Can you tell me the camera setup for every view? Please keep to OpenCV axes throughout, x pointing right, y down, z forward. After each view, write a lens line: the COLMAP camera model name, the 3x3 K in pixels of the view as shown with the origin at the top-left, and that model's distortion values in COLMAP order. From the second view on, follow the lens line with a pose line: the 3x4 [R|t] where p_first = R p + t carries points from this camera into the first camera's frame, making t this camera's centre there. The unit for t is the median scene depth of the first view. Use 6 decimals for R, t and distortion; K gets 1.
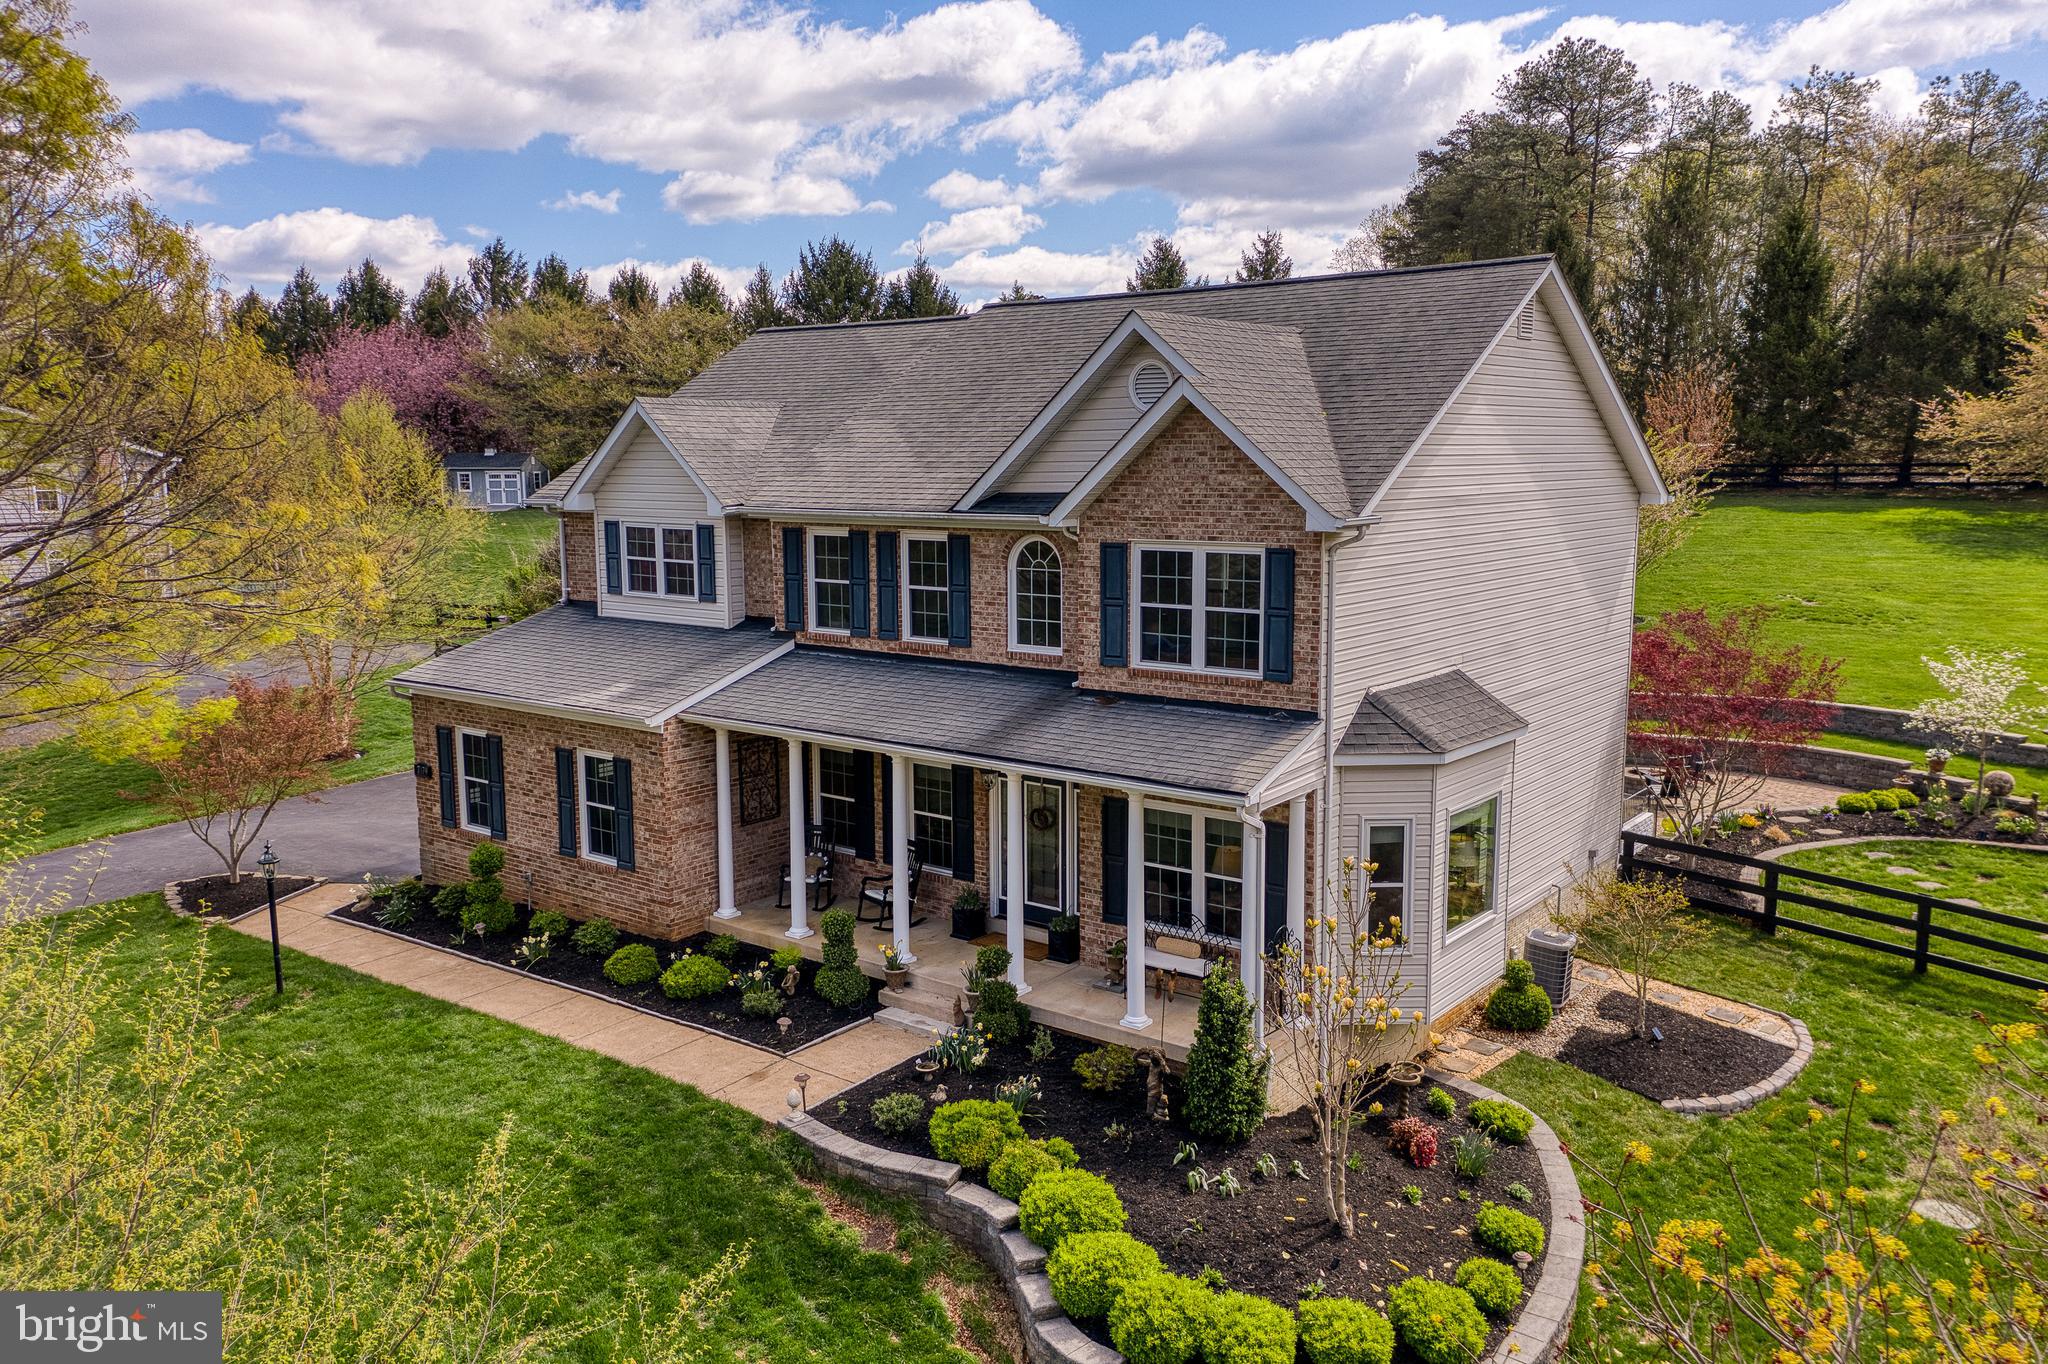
lens RADIAL K [[1554.7, 0, 1020.7], [0, 1554.7, 675.8], [0, 0, 1]] dist [0.081518, 0.009364]
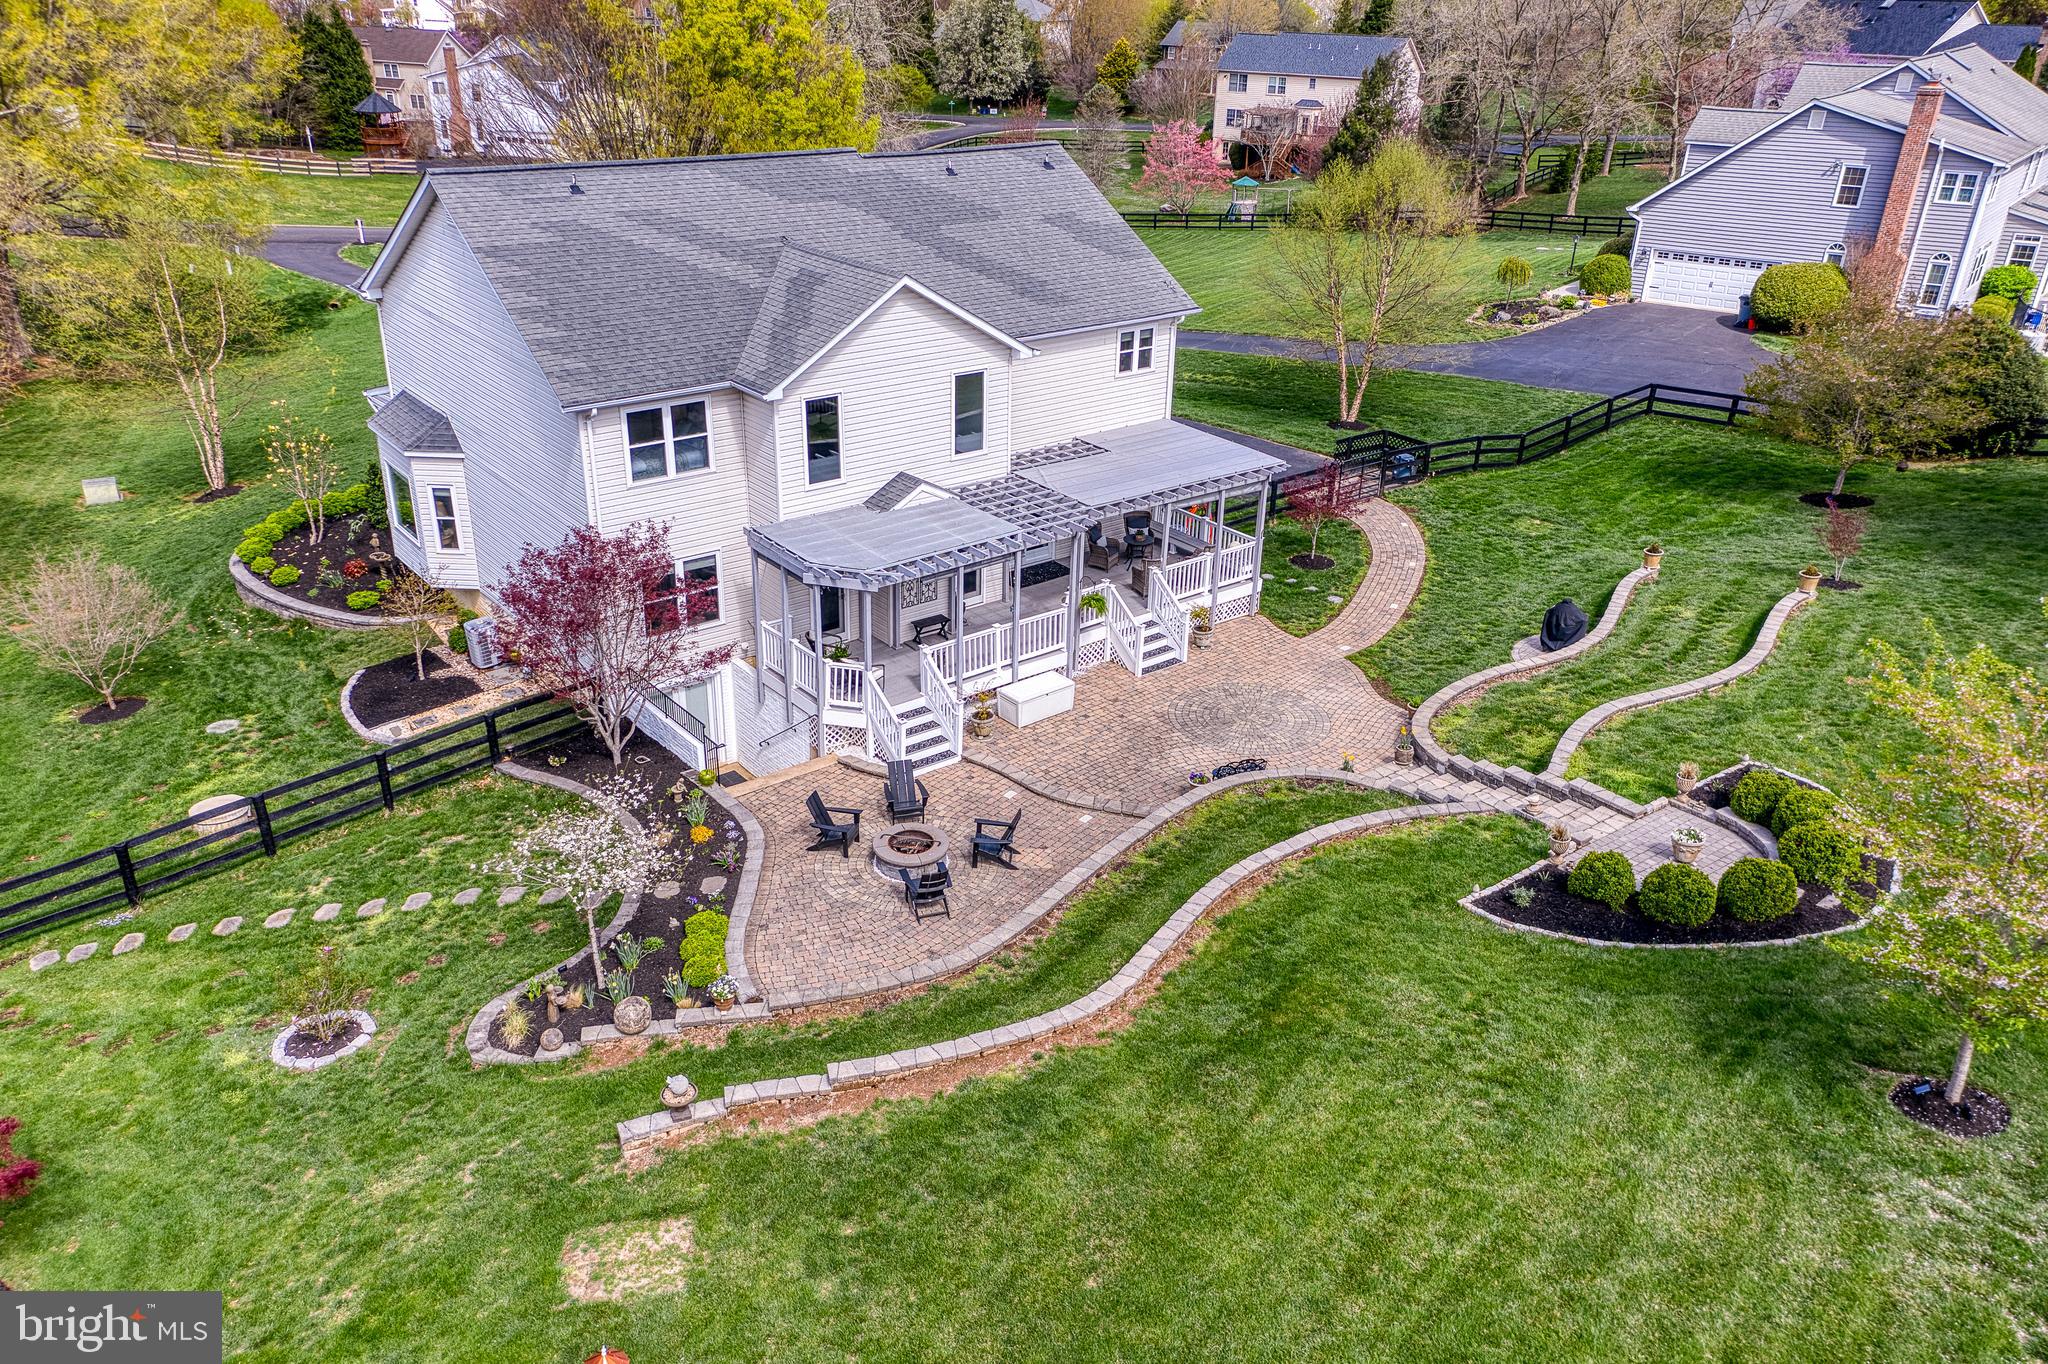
lens RADIAL K [[1554.7, 0, 1020.7], [0, 1554.7, 675.8], [0, 0, 1]] dist [0.081518, 0.009364]
pose [[-0.243237, 0.411204, -0.878491, 1.745287], [-0.158055, 0.876784, 0.454167, -0.631337], [0.957003, 0.249321, -0.148274, 1.926754]]
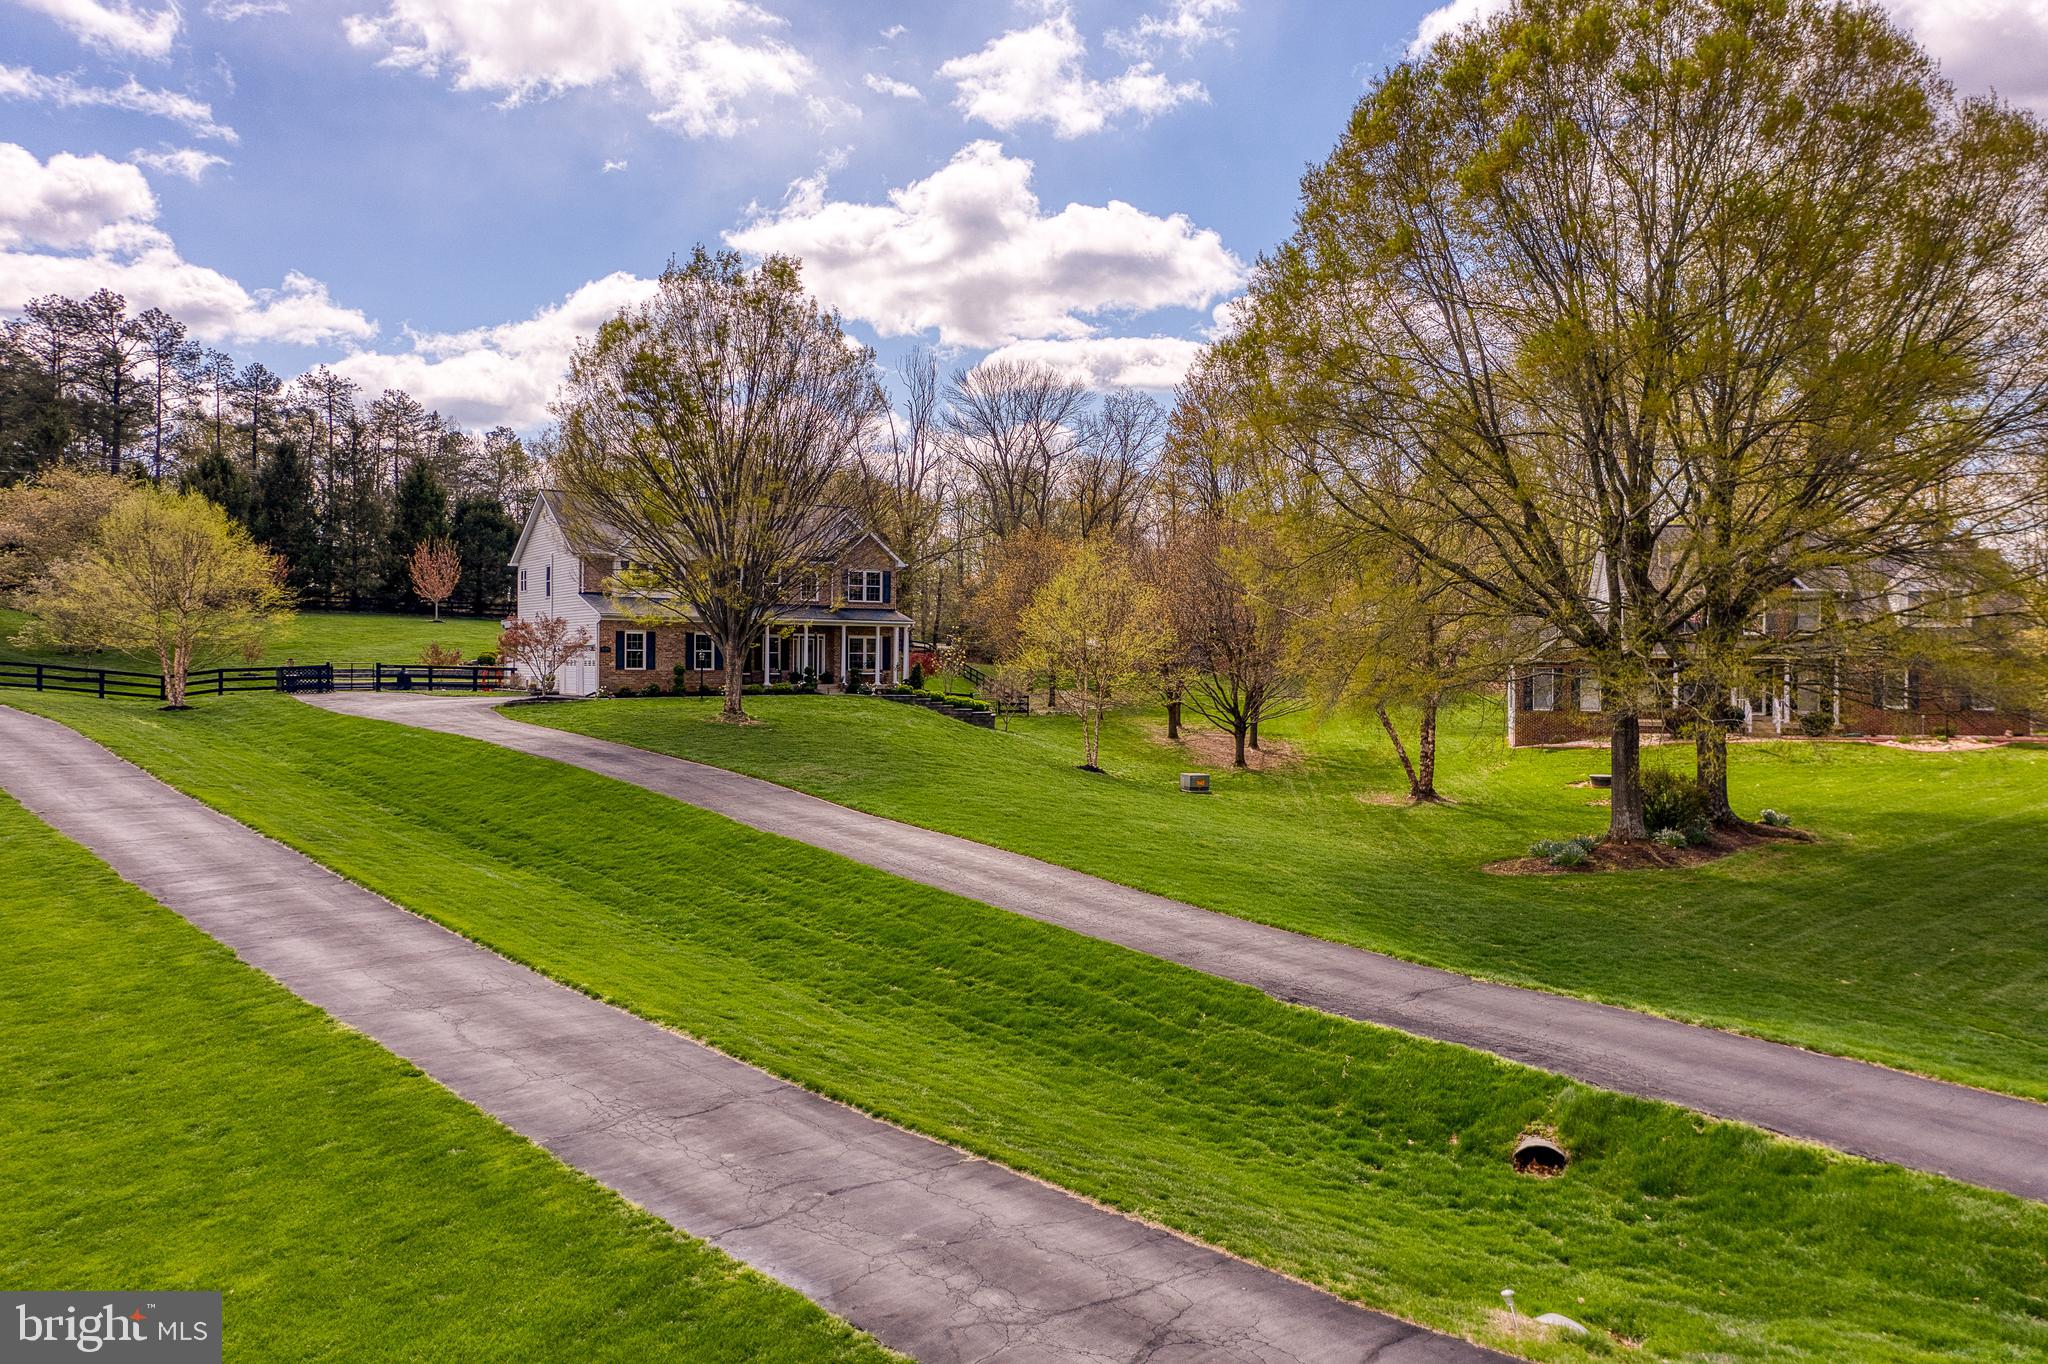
lens RADIAL K [[1564.8, 0, 966.5], [0, 1564.8, 695.6], [0, 0, 1]] dist [0.211012, 0.001085]
pose [[0.392891, -0.011135, 0.919518, -3.211314], [0.123466, 0.991512, -0.040748, 0.397258], [-0.911259, 0.129538, 0.390931, -0.727020]]
